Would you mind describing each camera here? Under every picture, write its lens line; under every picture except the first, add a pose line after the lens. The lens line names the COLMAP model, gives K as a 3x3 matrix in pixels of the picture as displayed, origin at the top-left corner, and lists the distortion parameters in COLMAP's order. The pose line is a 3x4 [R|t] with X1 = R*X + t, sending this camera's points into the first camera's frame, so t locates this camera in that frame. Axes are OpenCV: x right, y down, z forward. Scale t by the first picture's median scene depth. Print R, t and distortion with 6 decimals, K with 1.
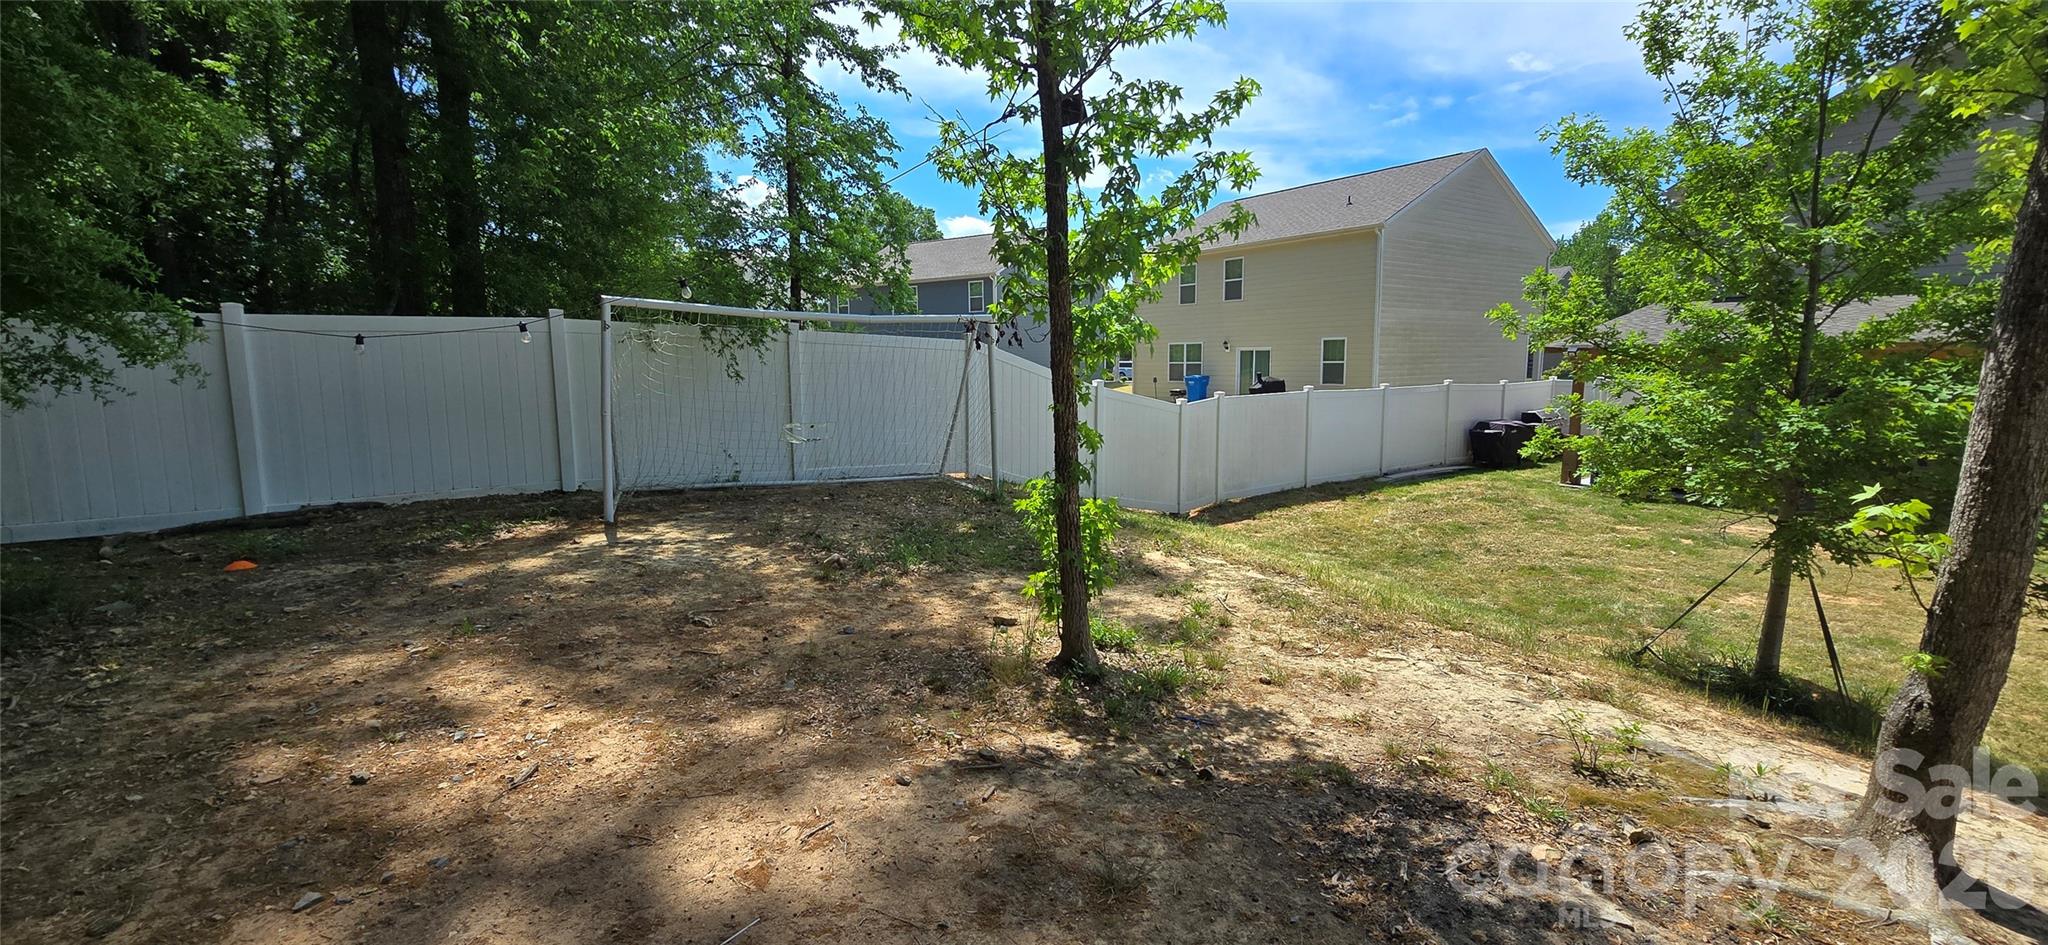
lens RADIAL K [[835.0, 0, 1018.2], [0, 835.0, 473.0], [0, 0, 1]] dist [-0.003546, -0.000805]
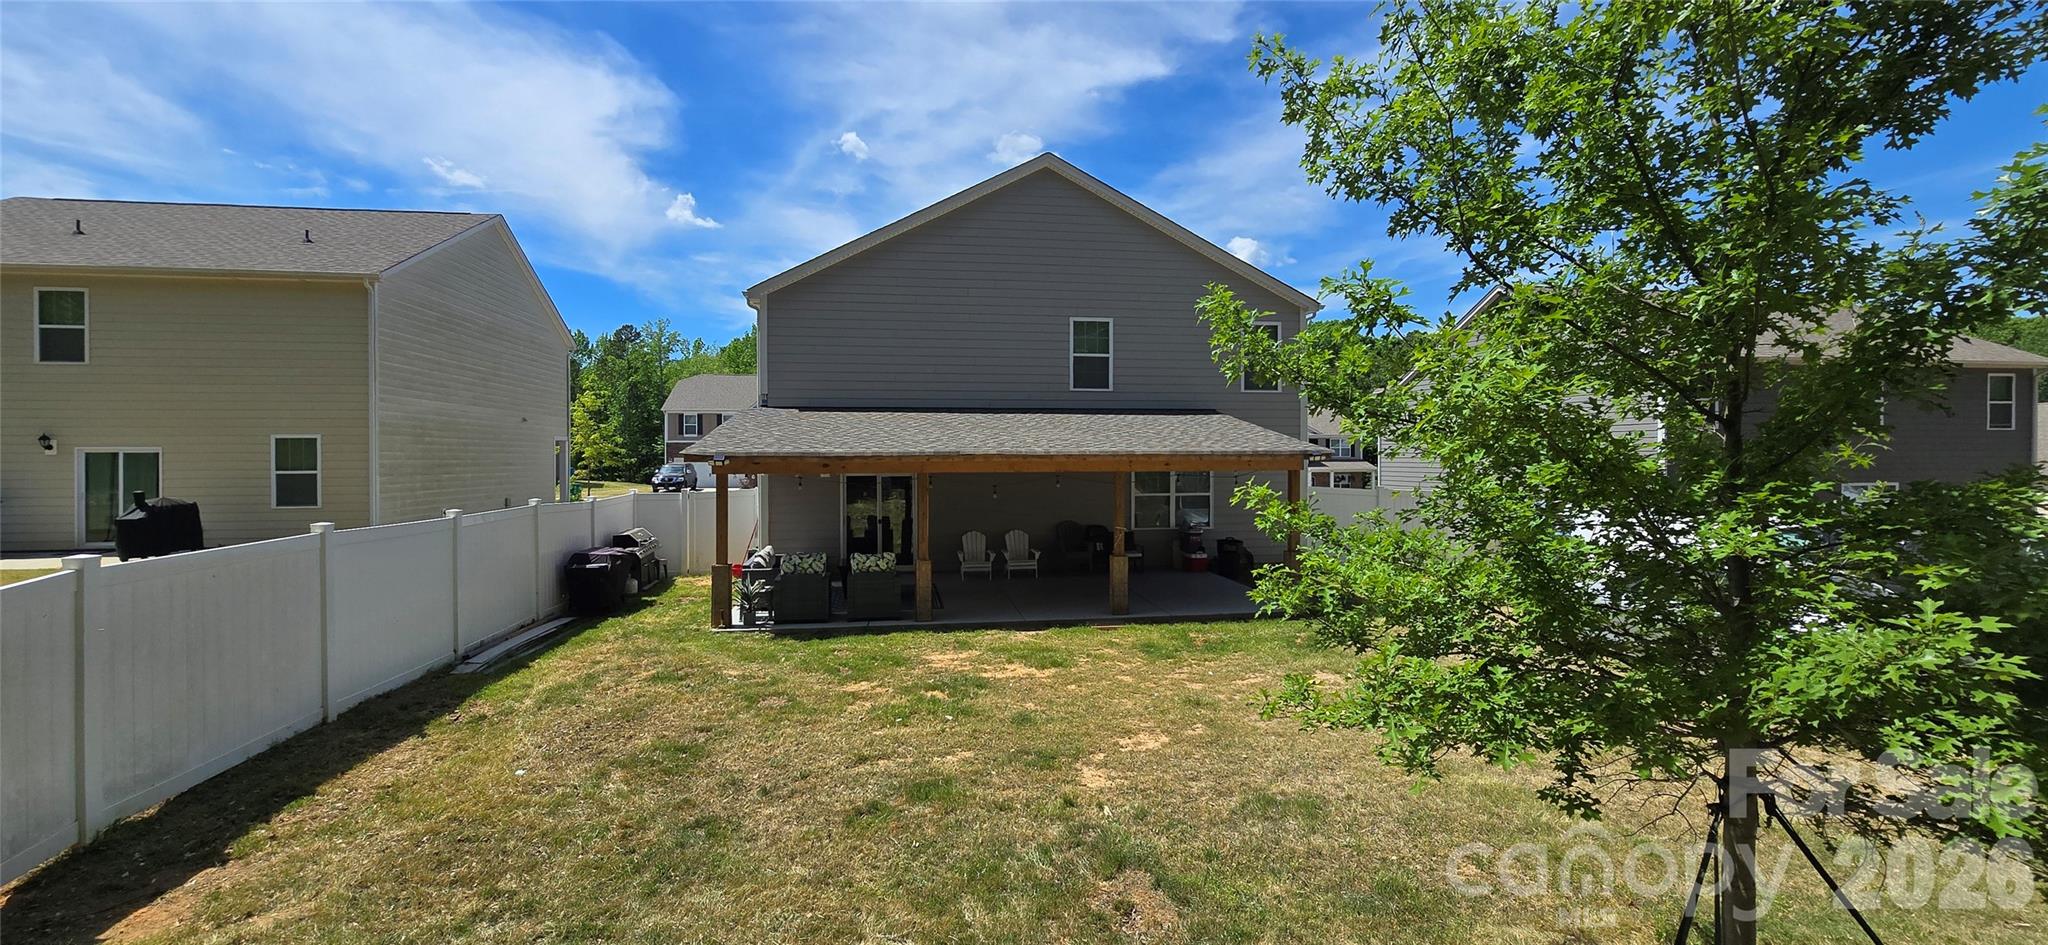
lens RADIAL K [[835.0, 0, 1016.7], [0, 835.0, 464.9], [0, 0, 1]] dist [-0.003546, -0.000805]
pose [[0.432907, 0.002547, 0.901435, 0.037492], [0.118535, 0.991152, -0.059726, -0.033208], [-0.893611, 0.132708, 0.428775, 0.218868]]
